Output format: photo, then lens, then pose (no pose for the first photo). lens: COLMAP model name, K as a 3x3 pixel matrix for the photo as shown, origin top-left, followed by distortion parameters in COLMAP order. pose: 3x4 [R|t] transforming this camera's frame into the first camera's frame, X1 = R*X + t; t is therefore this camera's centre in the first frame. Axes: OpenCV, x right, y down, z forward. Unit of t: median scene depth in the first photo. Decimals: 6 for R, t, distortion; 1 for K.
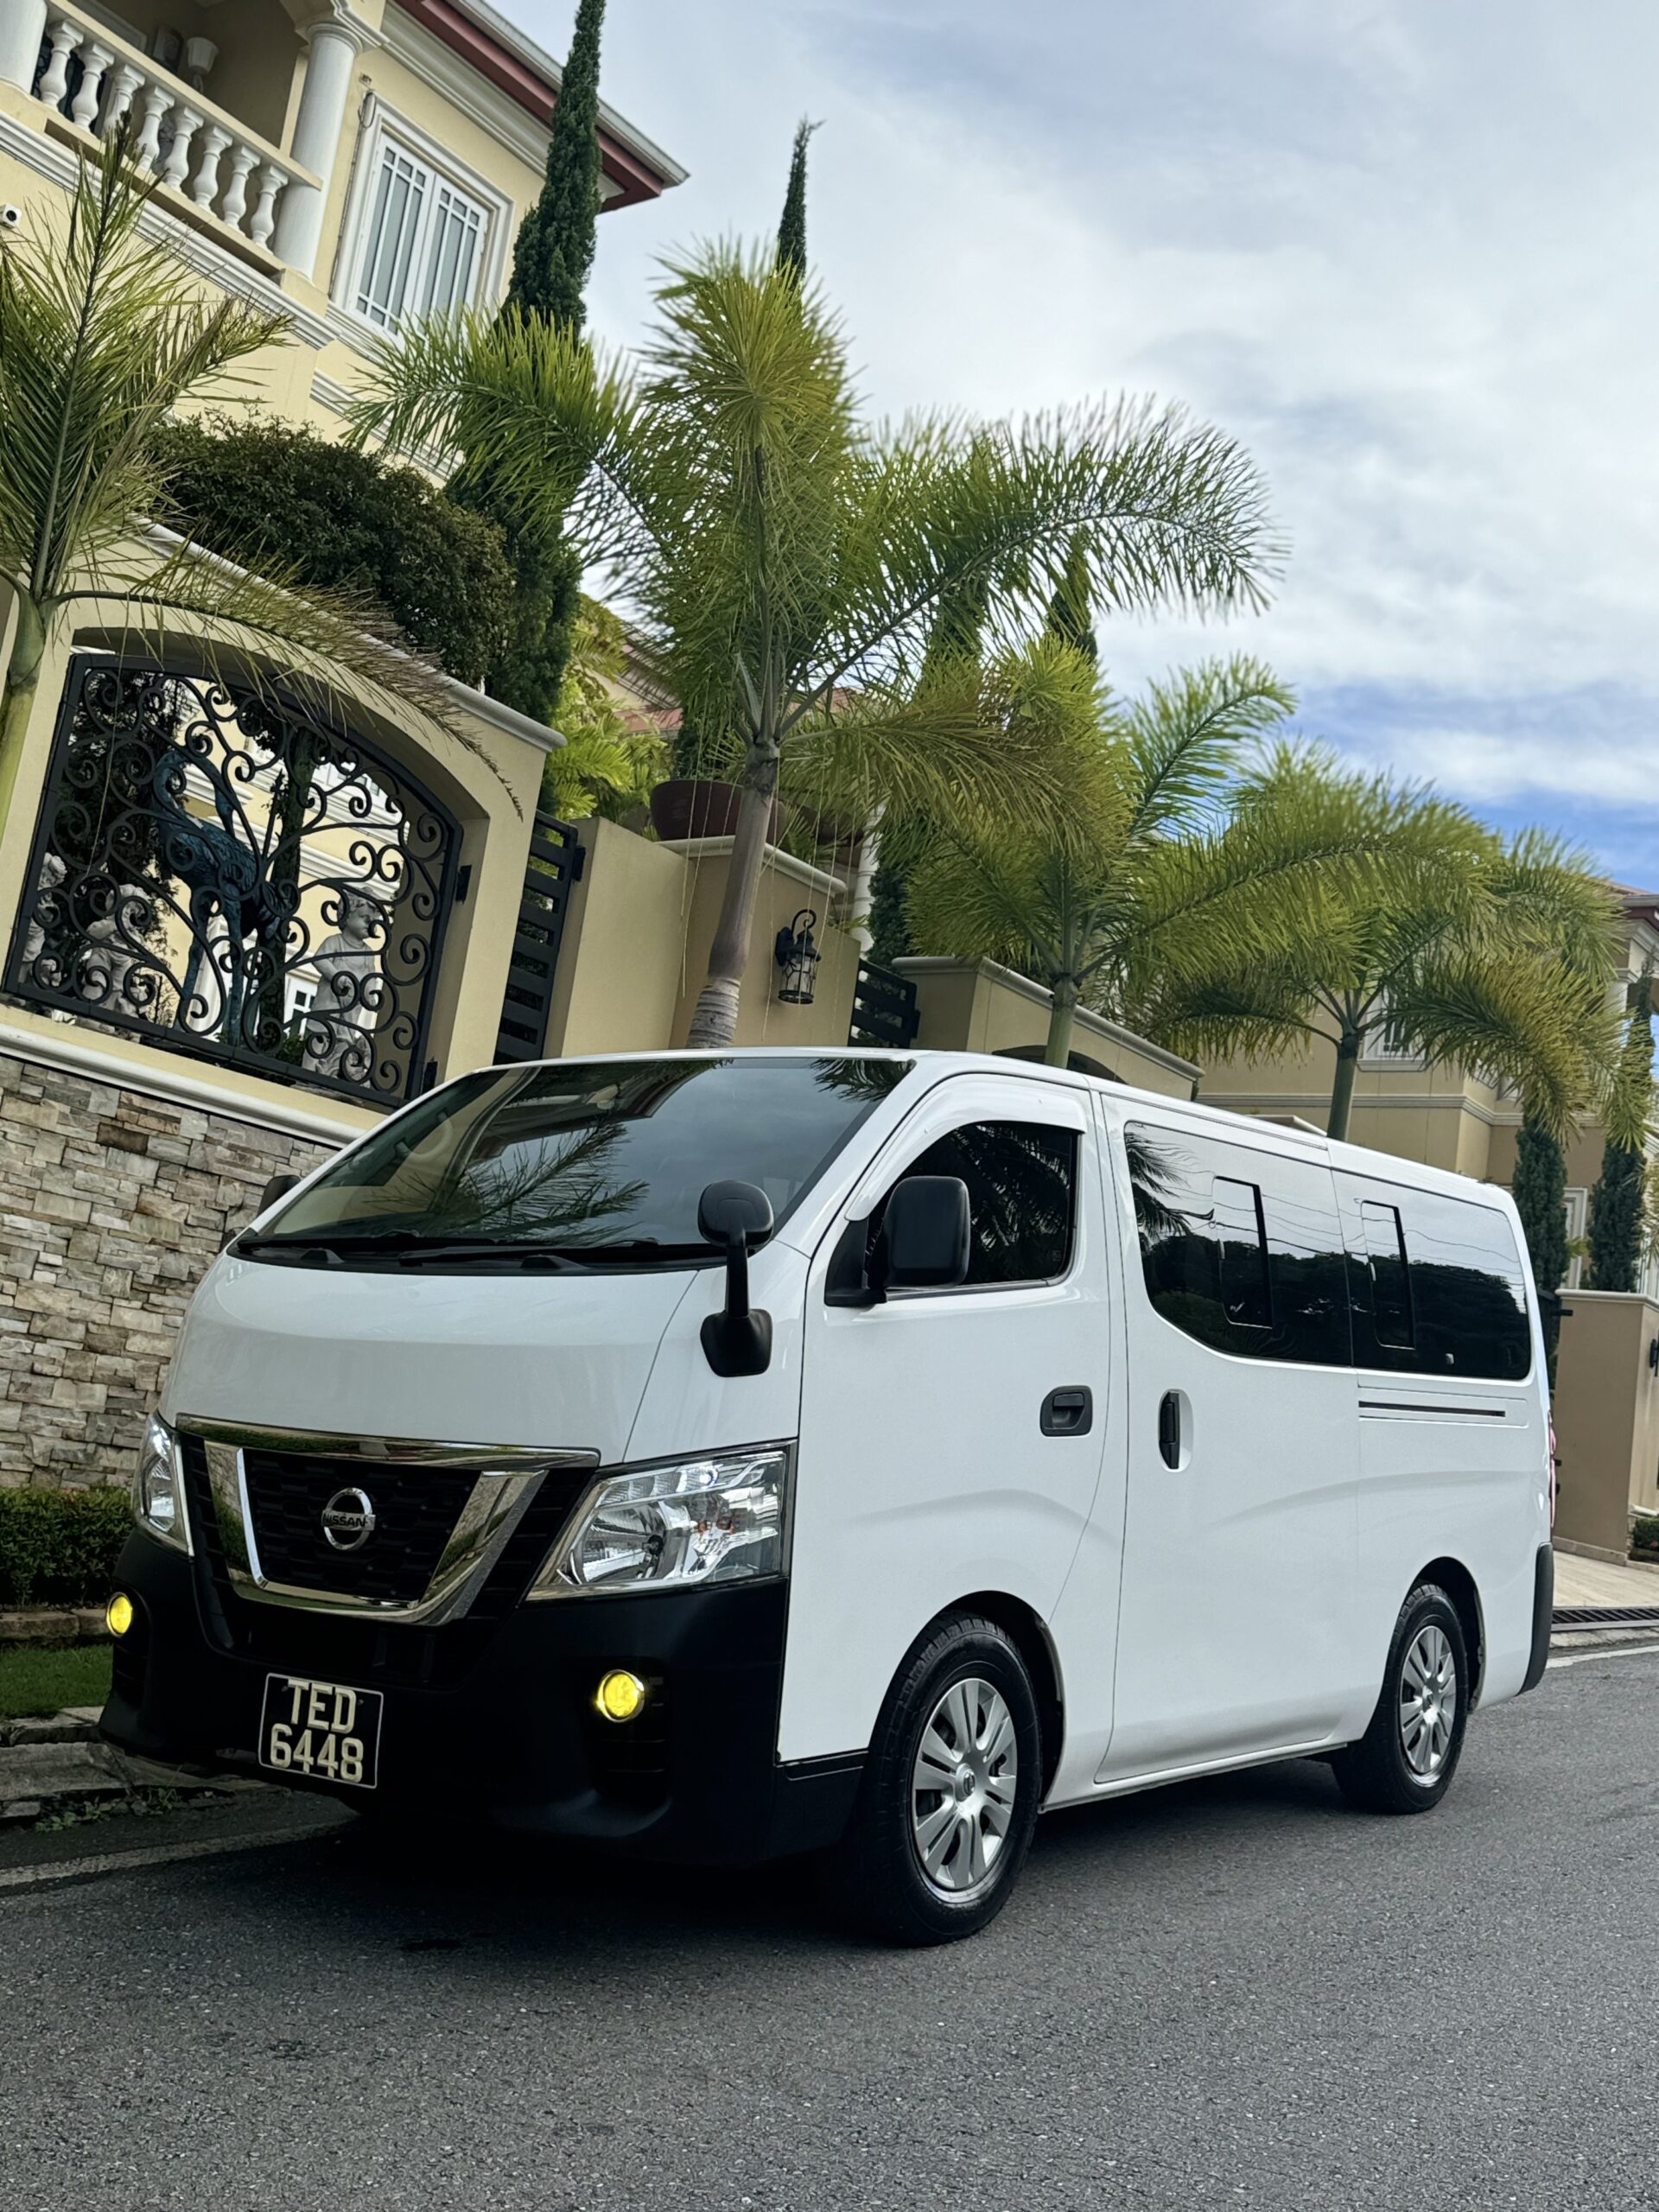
lens RADIAL K [[2331.8, 0, 833.6], [0, 2331.8, 1173.8], [0, 0, 1]] dist [0.180512, -0.267960]
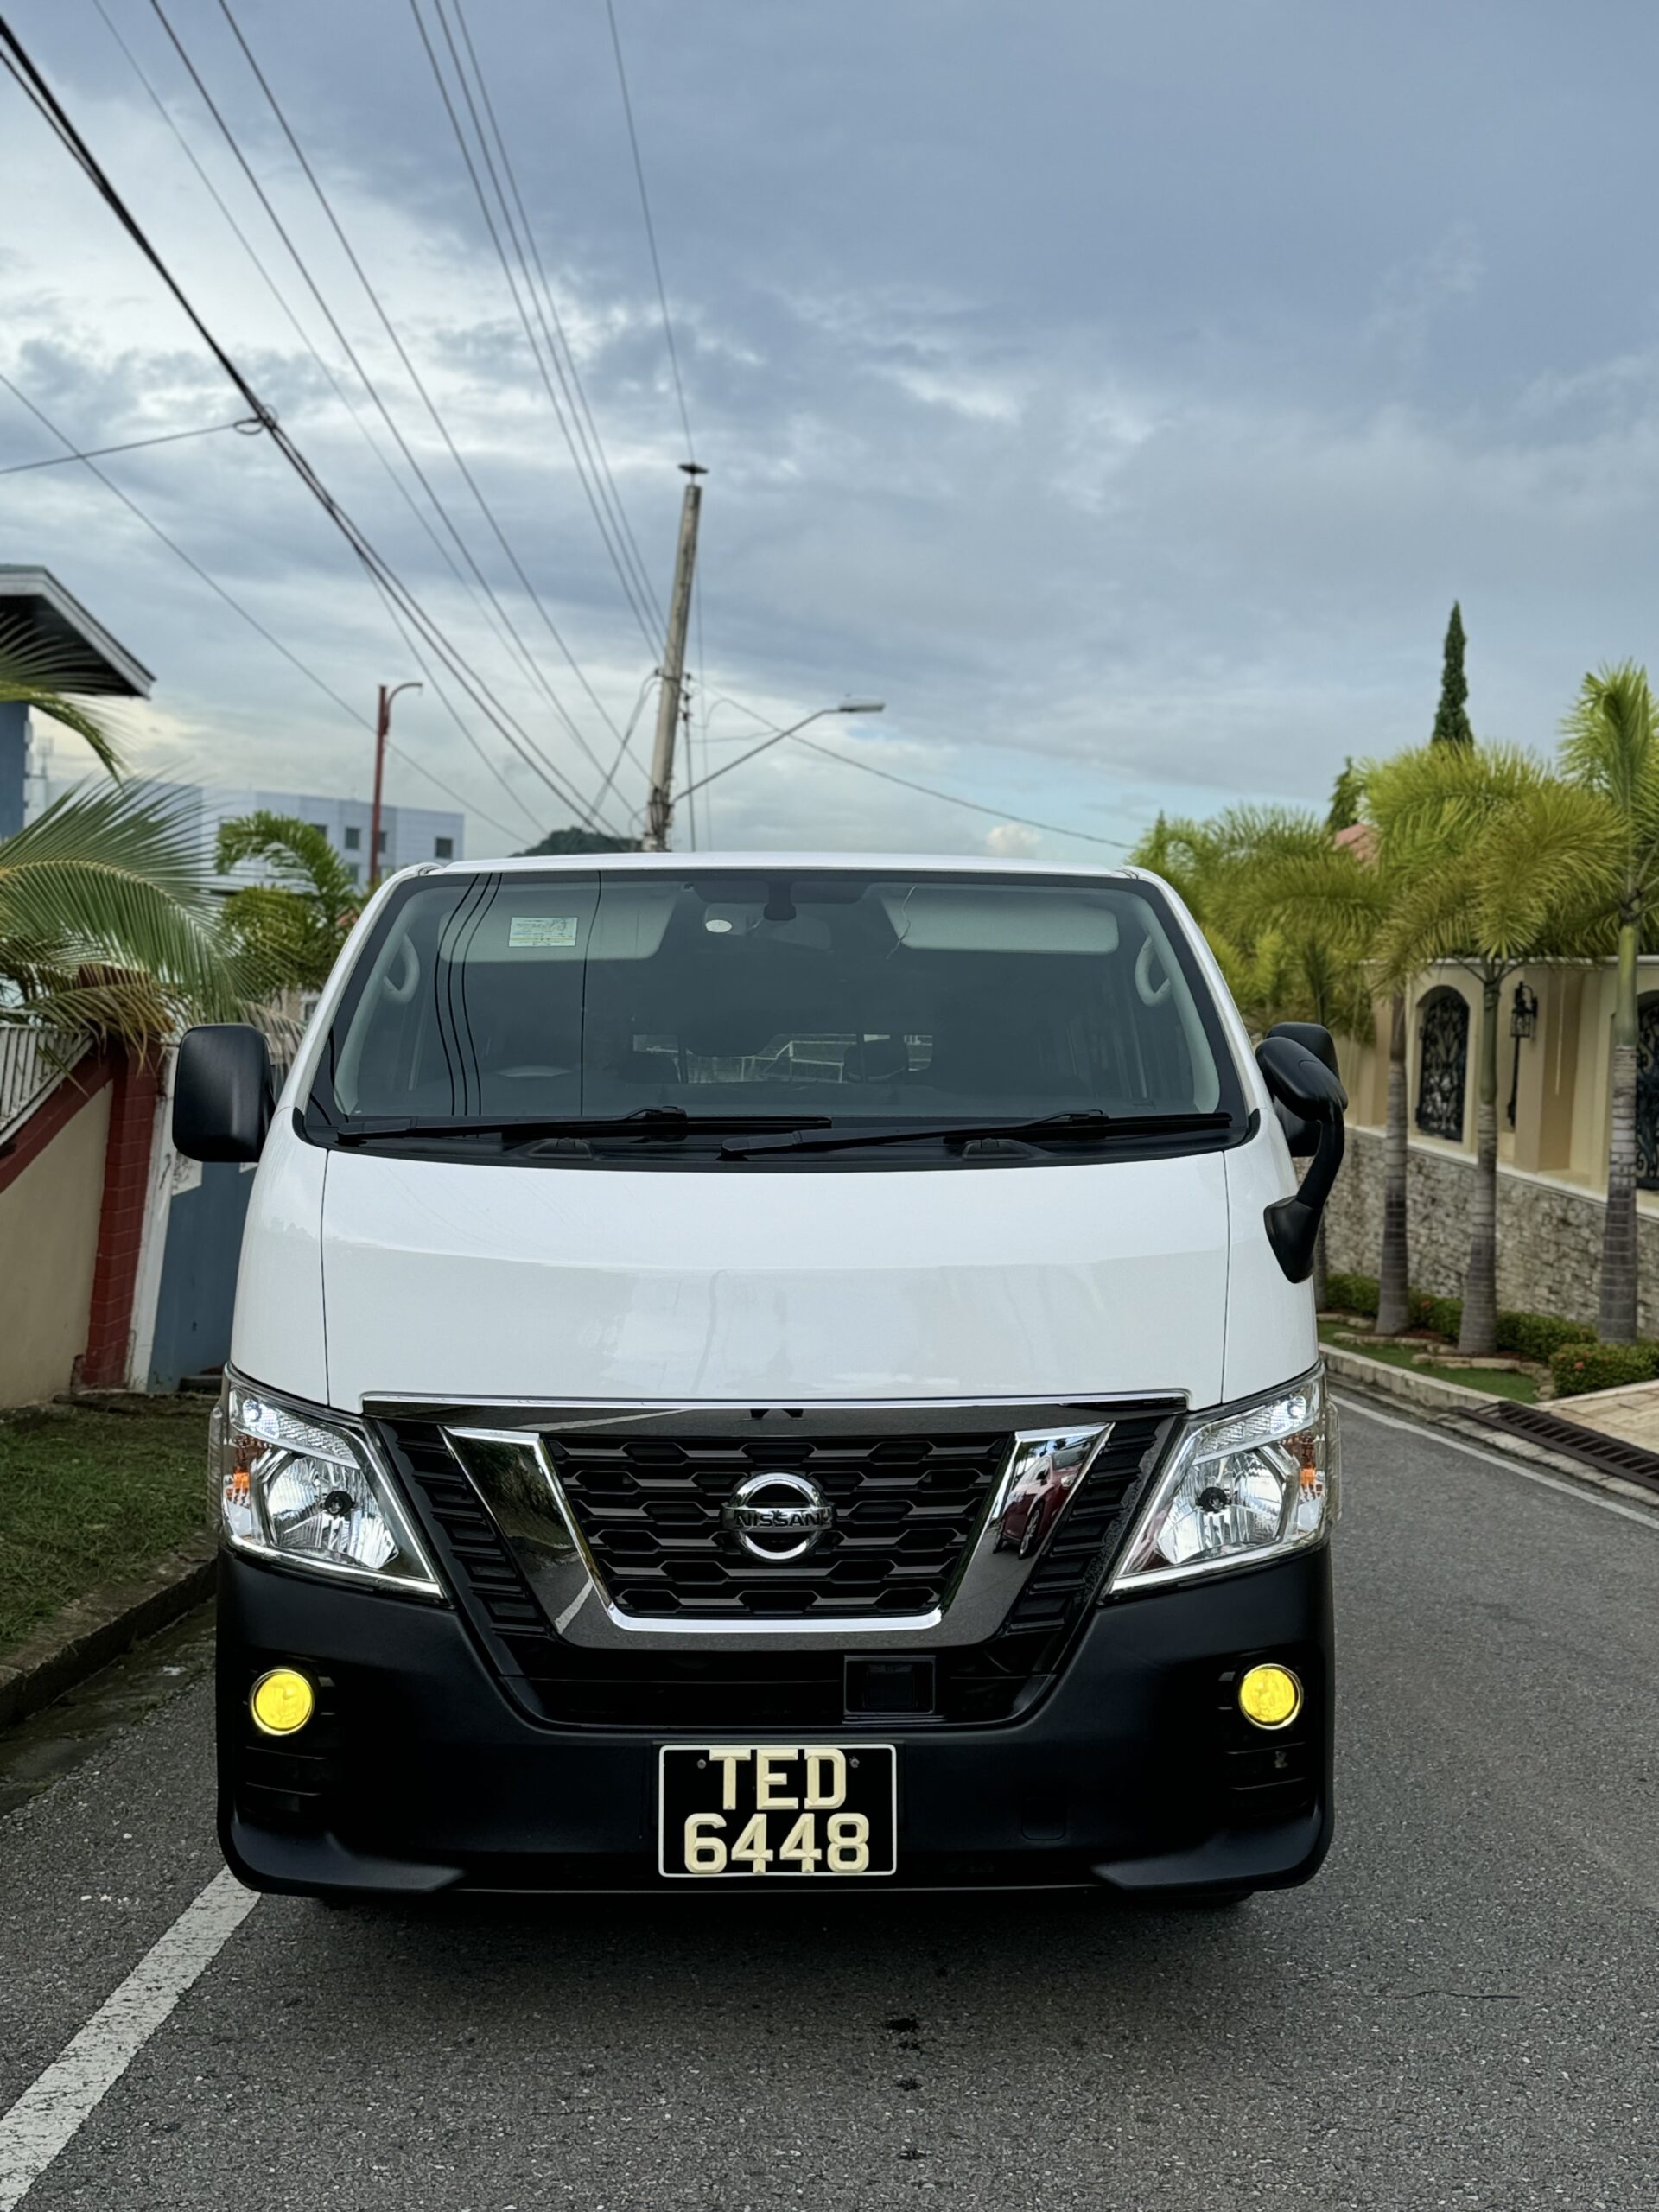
lens RADIAL K [[2372.6, 0, 823.1], [0, 2372.6, 1113.0], [0, 0, 1]] dist [0.195774, -0.461373]
pose [[0.798281, -0.044428, 0.600645, -0.538208], [0.000832, 0.997356, 0.072666, -0.025563], [-0.602285, -0.057508, 0.796207, 0.356576]]
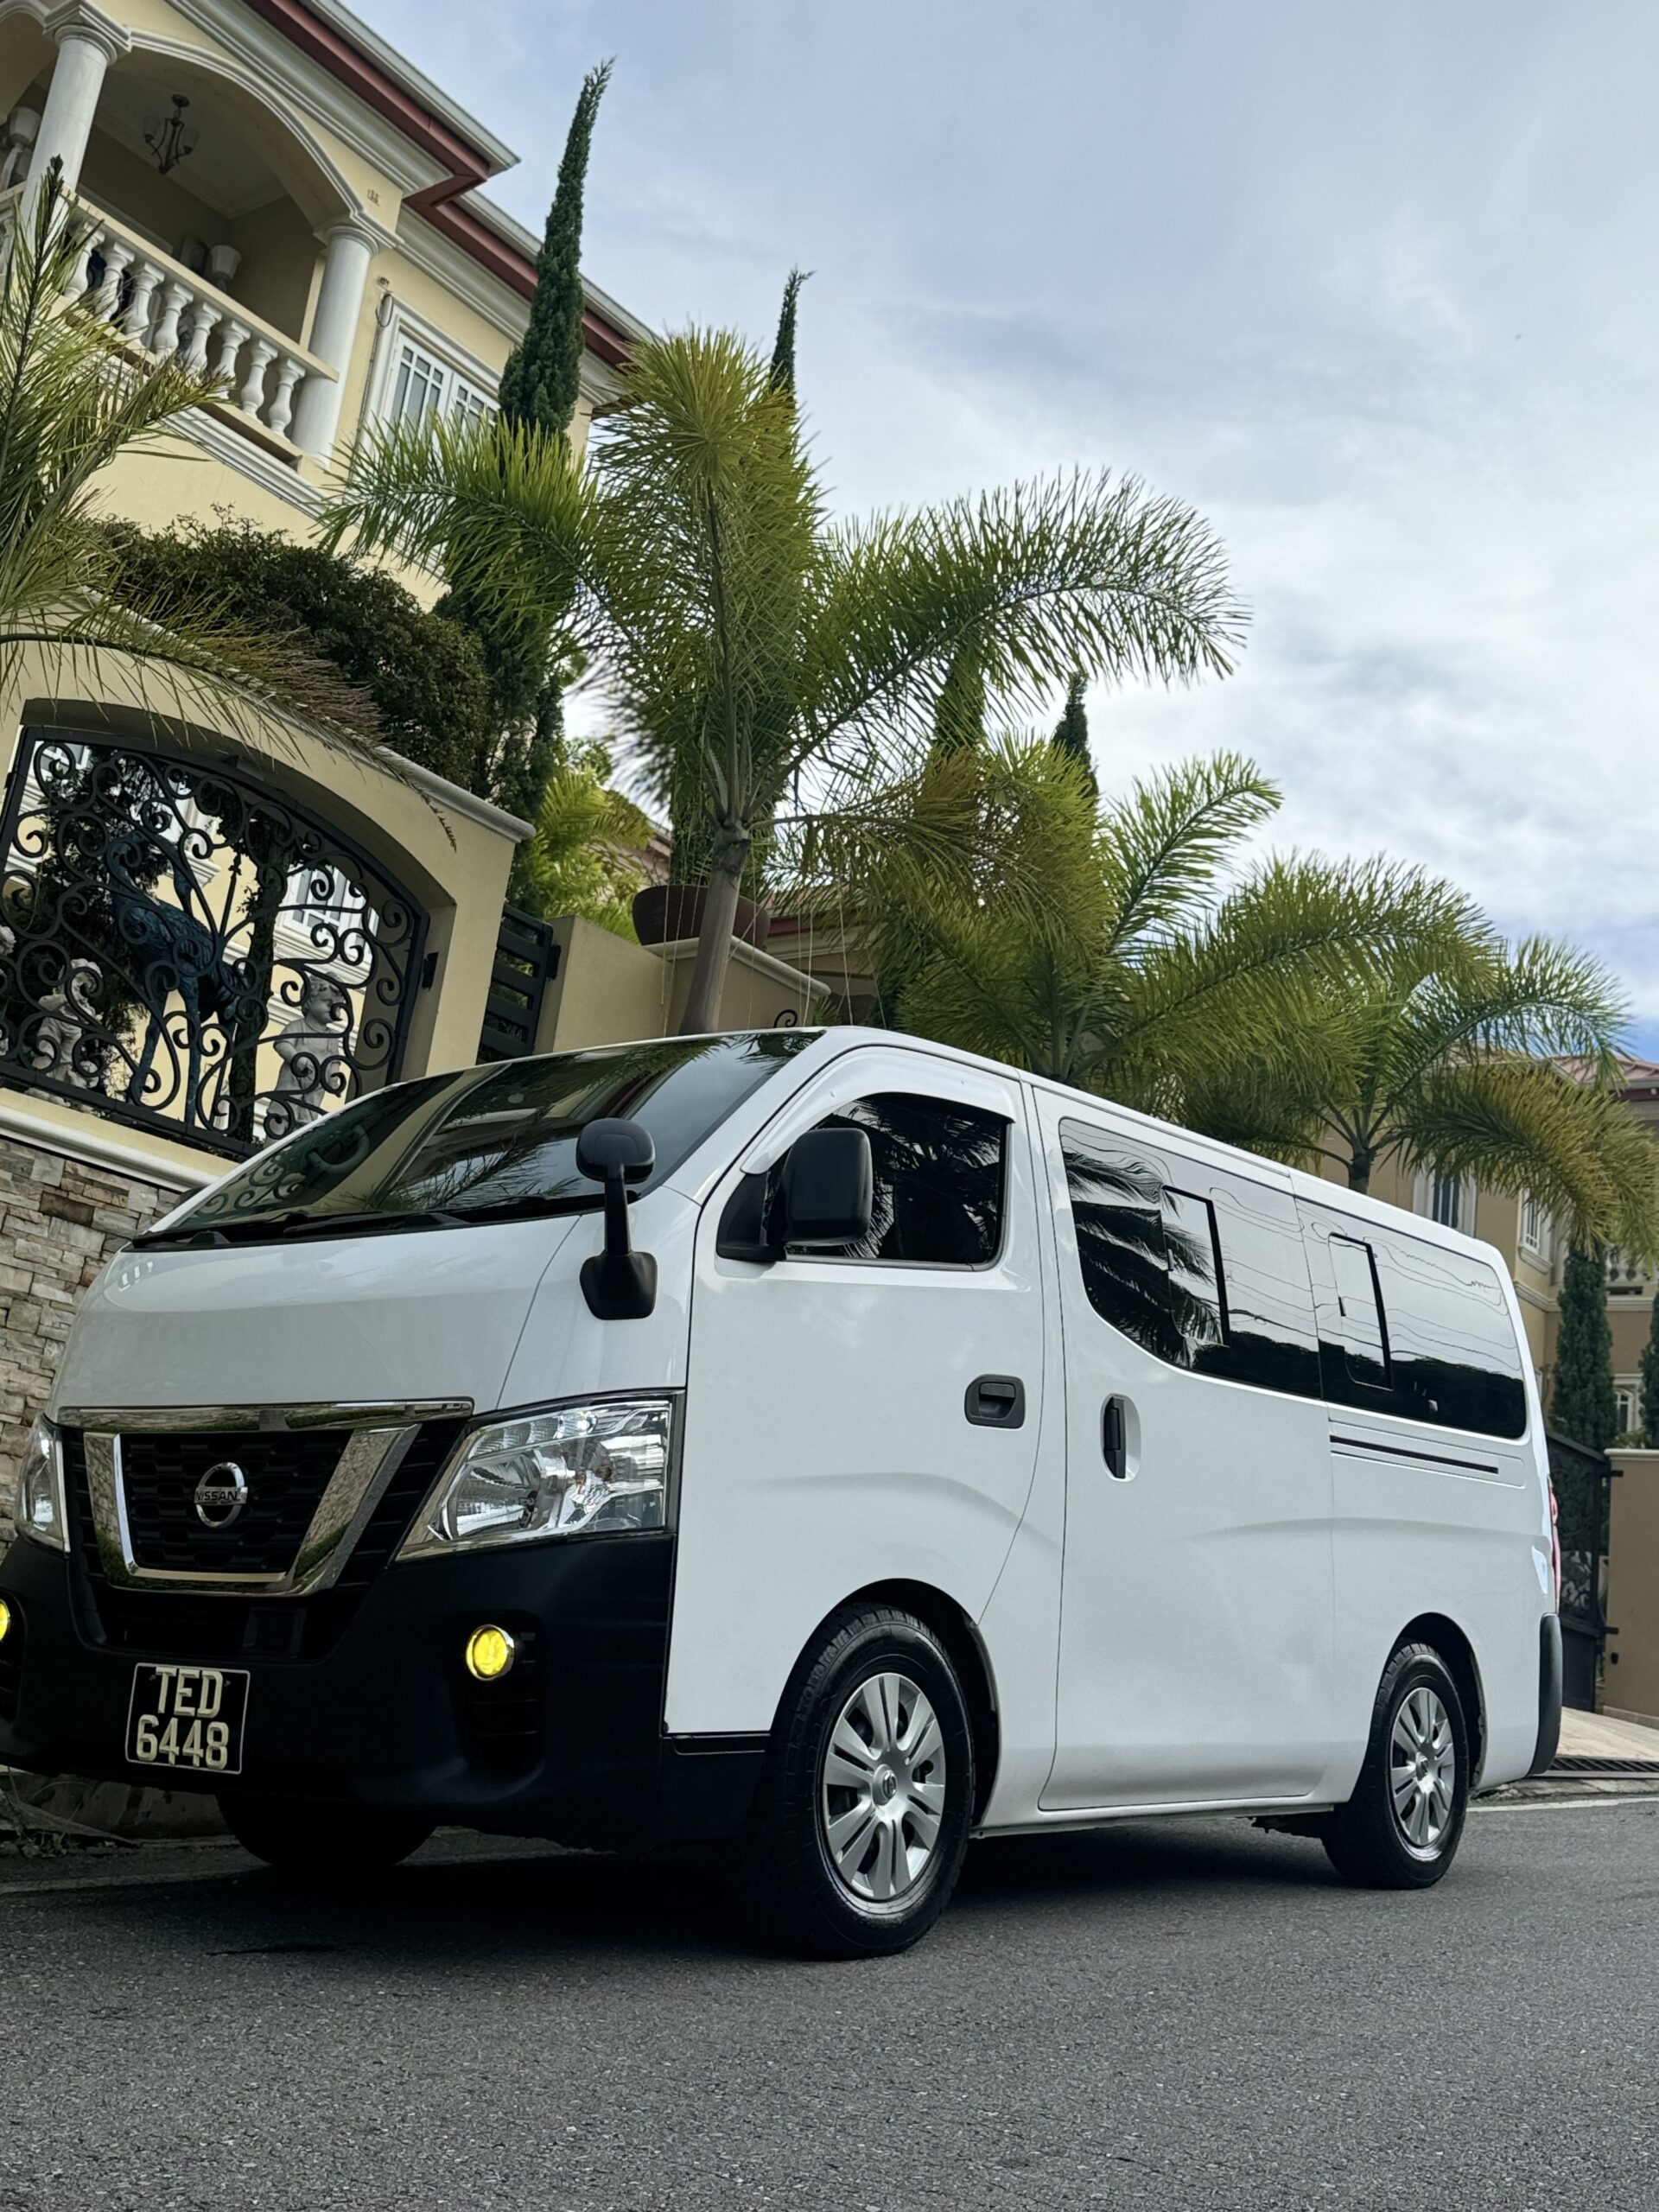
lens RADIAL K [[2340.3, 0, 826.5], [0, 2340.3, 1179.9], [0, 0, 1]] dist [0.188348, -0.321804]
pose [[0.999470, -0.017233, -0.027629, 0.056822], [0.014525, 0.995333, -0.095402, 0.098480], [0.029144, 0.094951, 0.995055, 0.038069]]
